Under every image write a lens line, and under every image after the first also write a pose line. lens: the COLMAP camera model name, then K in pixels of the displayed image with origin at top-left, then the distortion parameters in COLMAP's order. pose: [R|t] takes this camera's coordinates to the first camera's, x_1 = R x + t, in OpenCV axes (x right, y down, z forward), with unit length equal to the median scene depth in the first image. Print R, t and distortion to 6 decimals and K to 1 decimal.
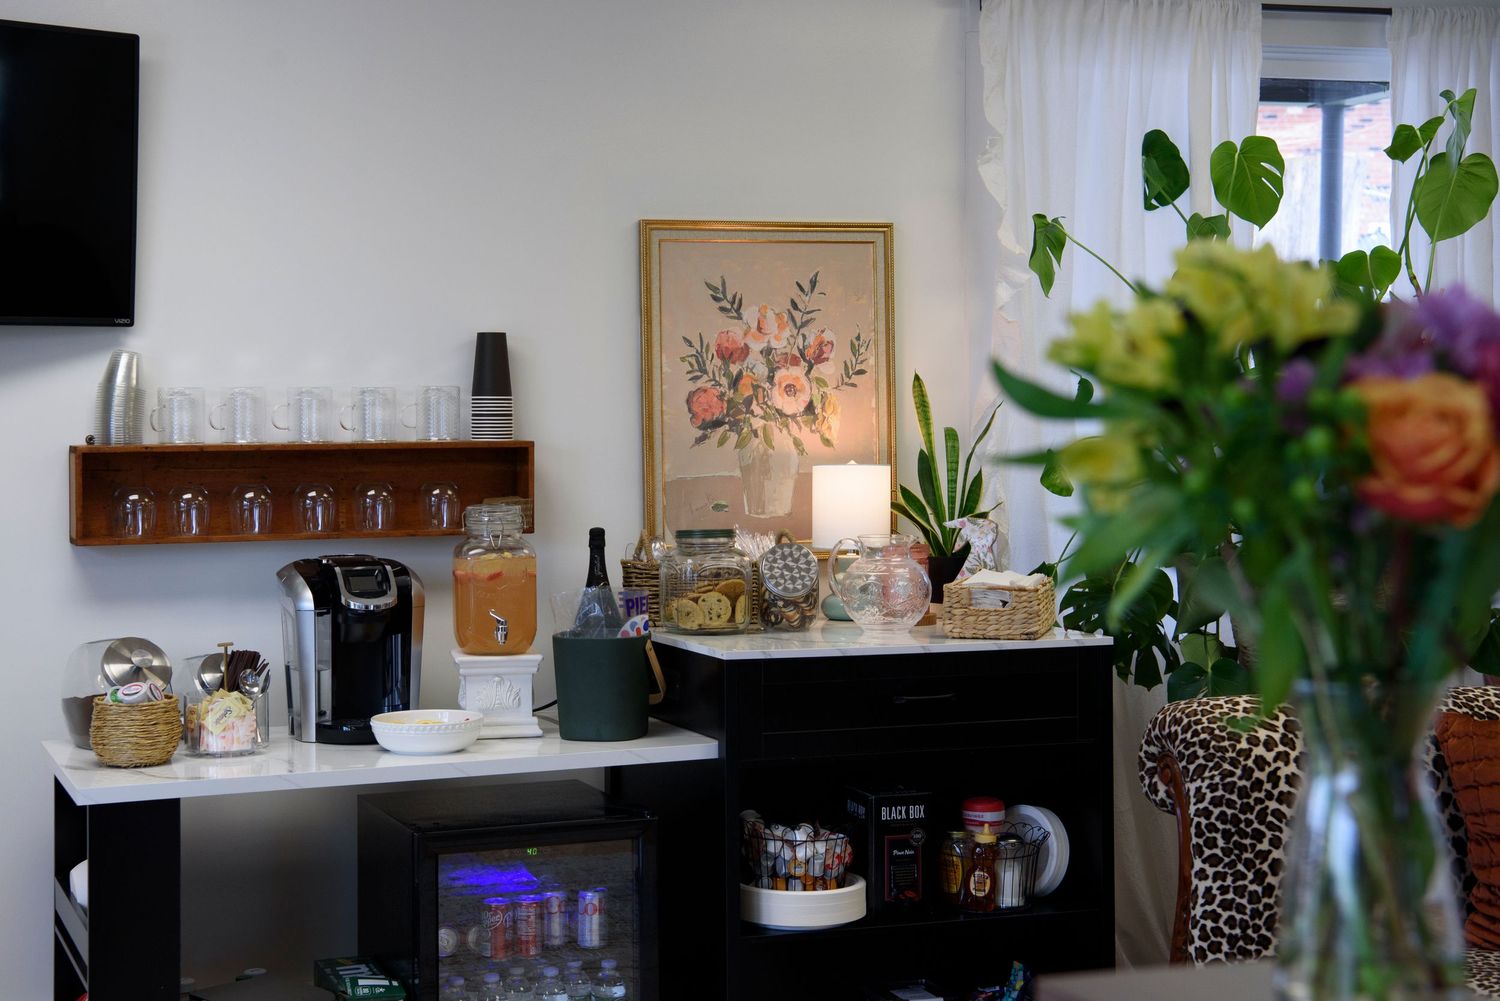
lens RADIAL K [[2229.5, 0, 750.0], [0, 2229.5, 500.5], [0, 0, 1]] dist [0.169024, -0.039726]
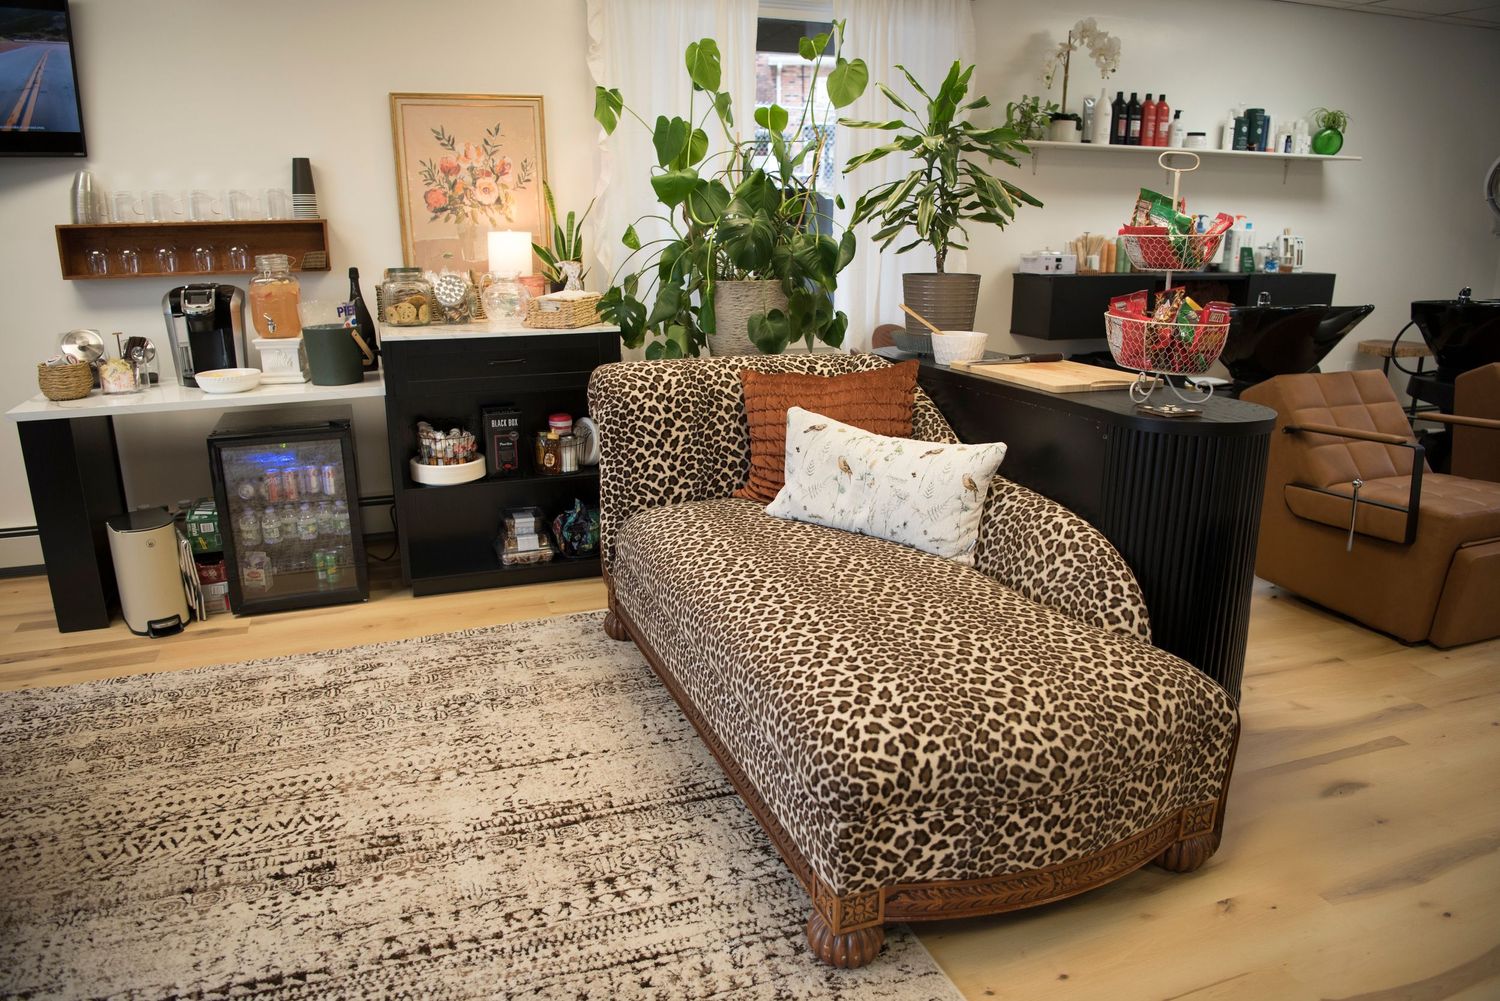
lens RADIAL K [[999.8, 0, 702.6], [0, 999.8, 501.6], [0, 0, 1]] dist [-0.061430, -0.000019]
pose [[0.999919, 0.000165, 0.012762, 0.215230], [-0.003160, 0.971989, 0.235006, 0.007810], [-0.012366, -0.235027, 0.971910, 0.174704]]
